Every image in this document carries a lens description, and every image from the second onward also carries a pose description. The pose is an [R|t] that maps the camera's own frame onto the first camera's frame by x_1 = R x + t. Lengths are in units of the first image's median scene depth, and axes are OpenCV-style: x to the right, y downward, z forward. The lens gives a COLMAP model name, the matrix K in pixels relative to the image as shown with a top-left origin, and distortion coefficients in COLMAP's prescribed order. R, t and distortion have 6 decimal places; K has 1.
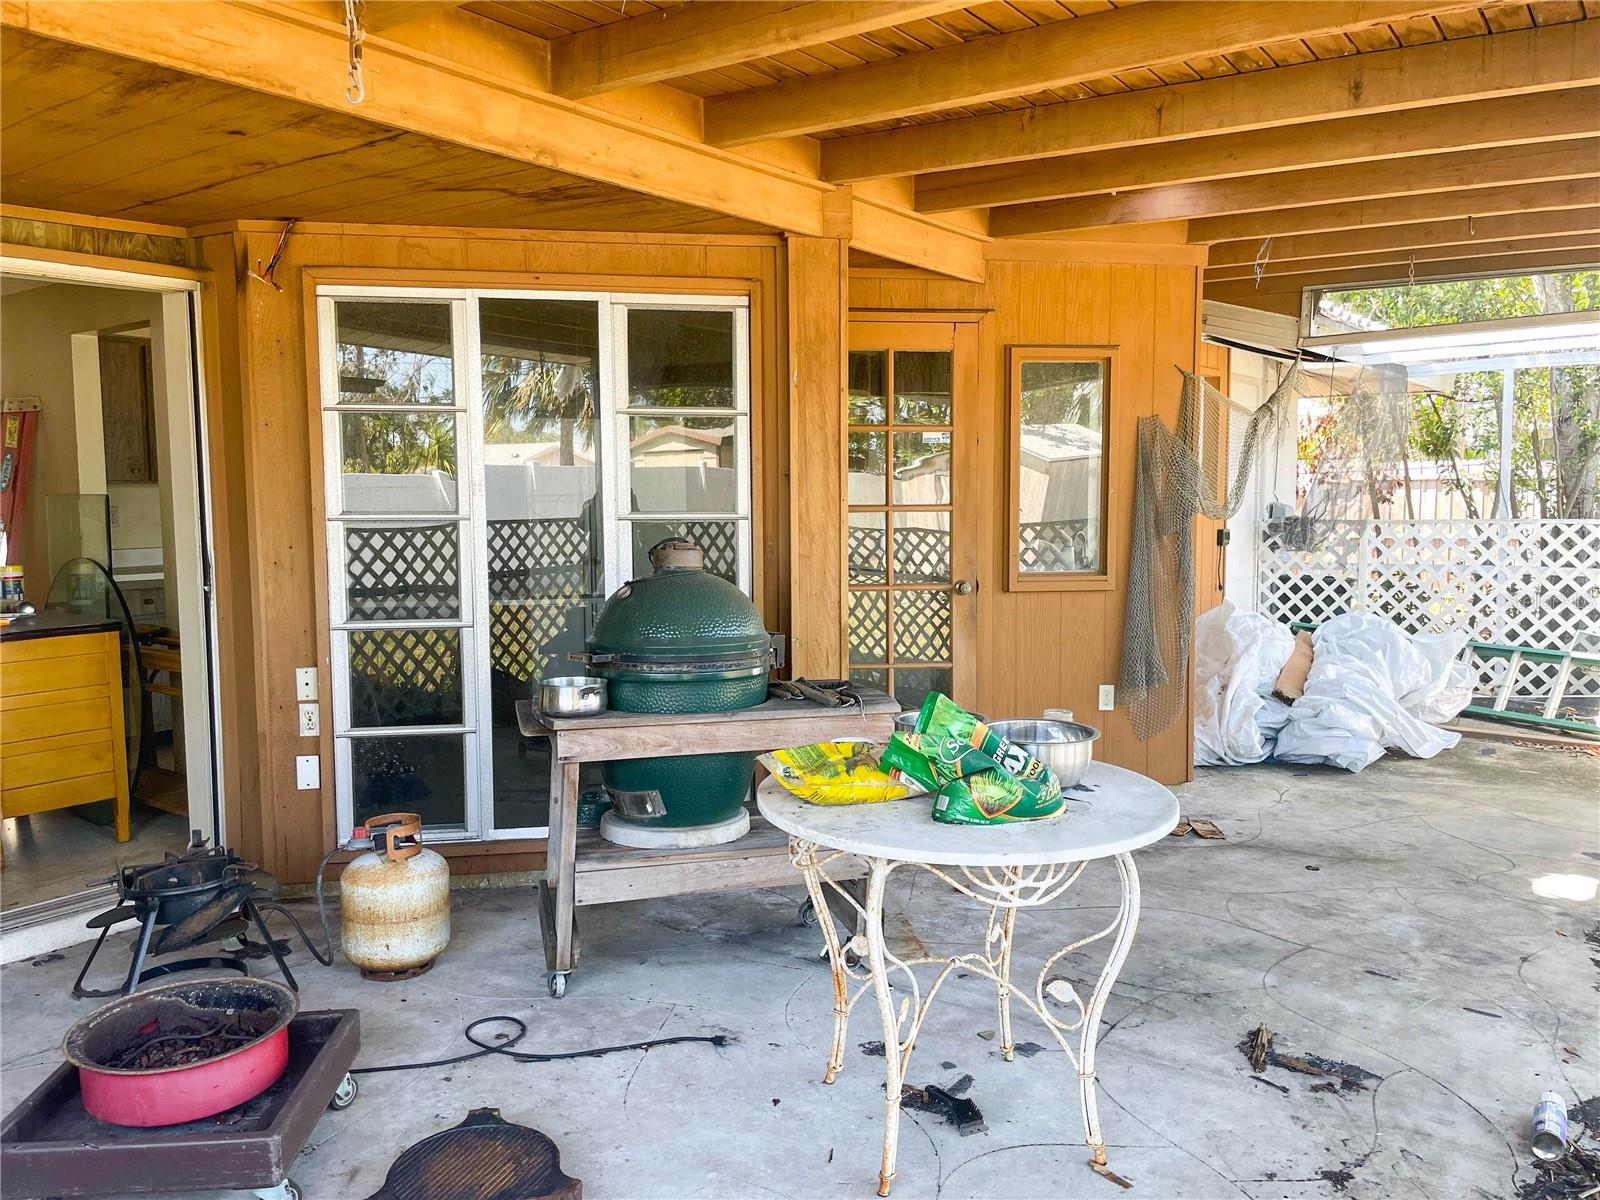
lens RADIAL K [[1216.9, 0, 791.8], [0, 1216.9, 591.4], [0, 0, 1]] dist [0.080995, -0.118941]
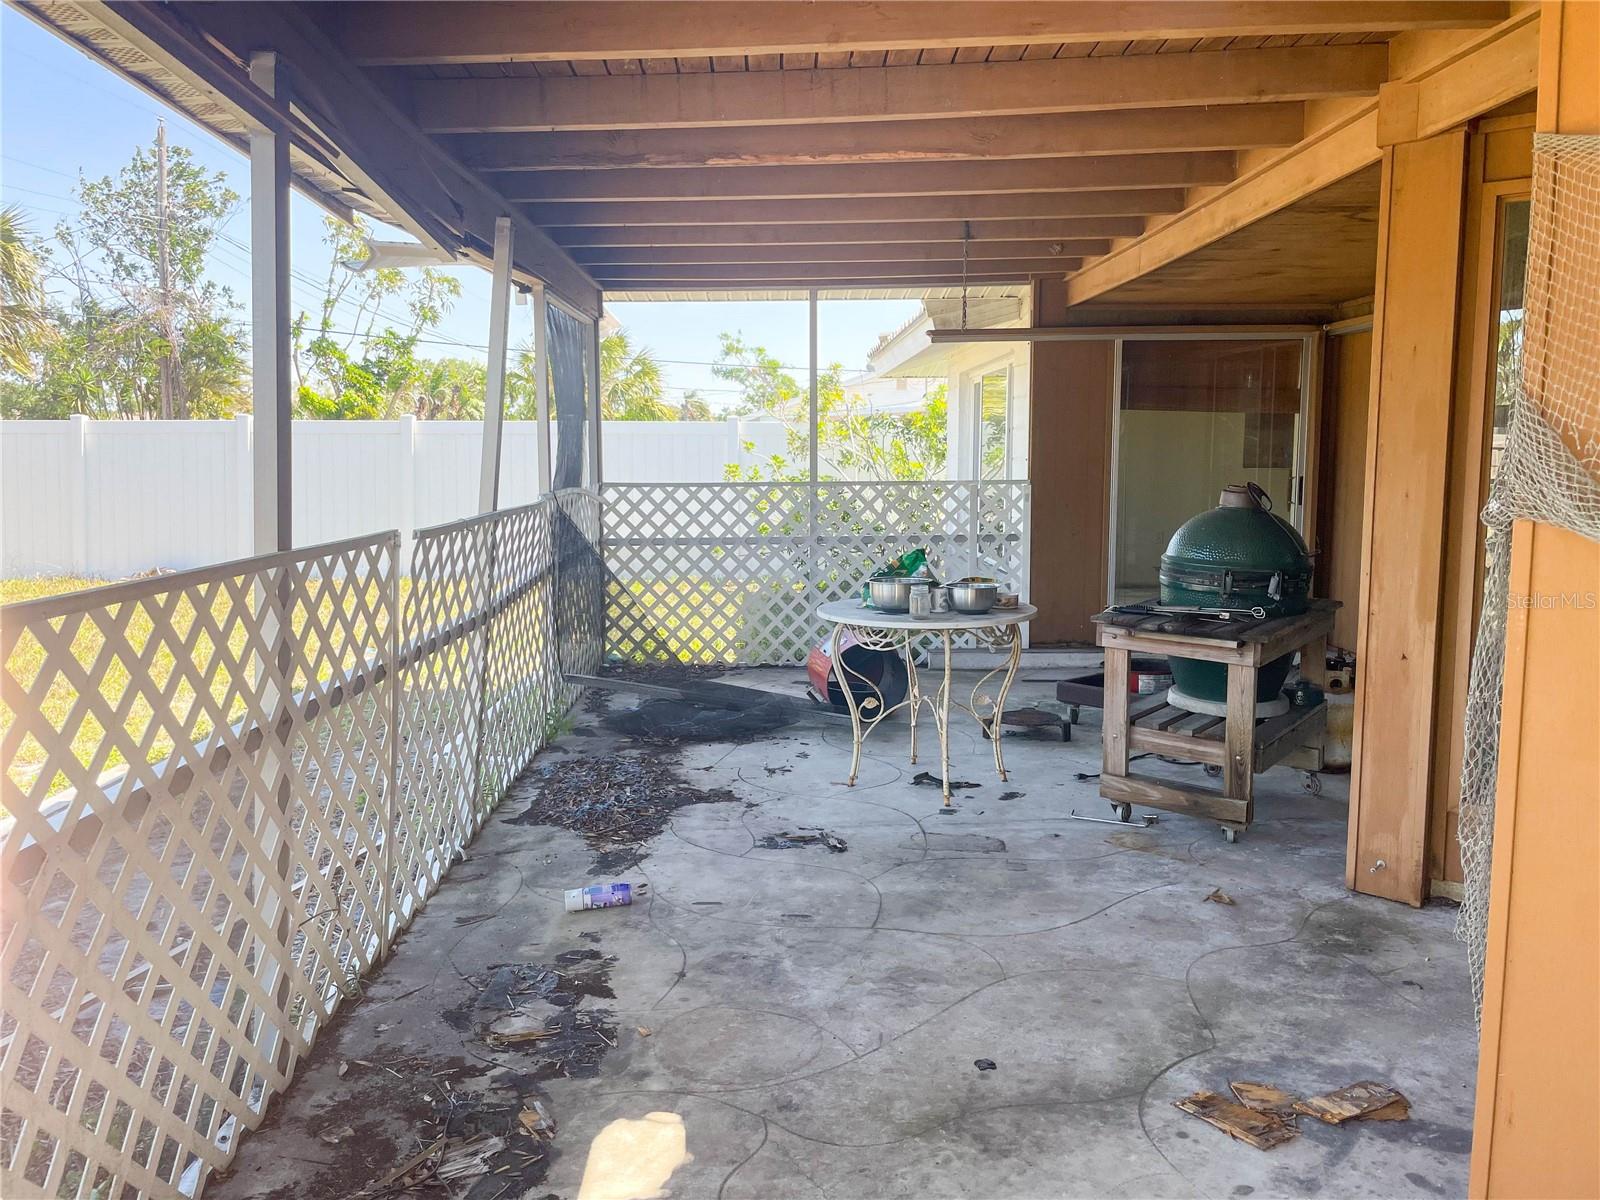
lens RADIAL K [[1216.9, 0, 791.8], [0, 1216.9, 591.4], [0, 0, 1]] dist [0.080995, -0.118941]
pose [[-0.789011, 0.078230, -0.609379, 1.248462], [-0.053354, 0.979388, 0.194812, -0.183802], [0.612059, 0.186222, -0.768574, 1.994438]]
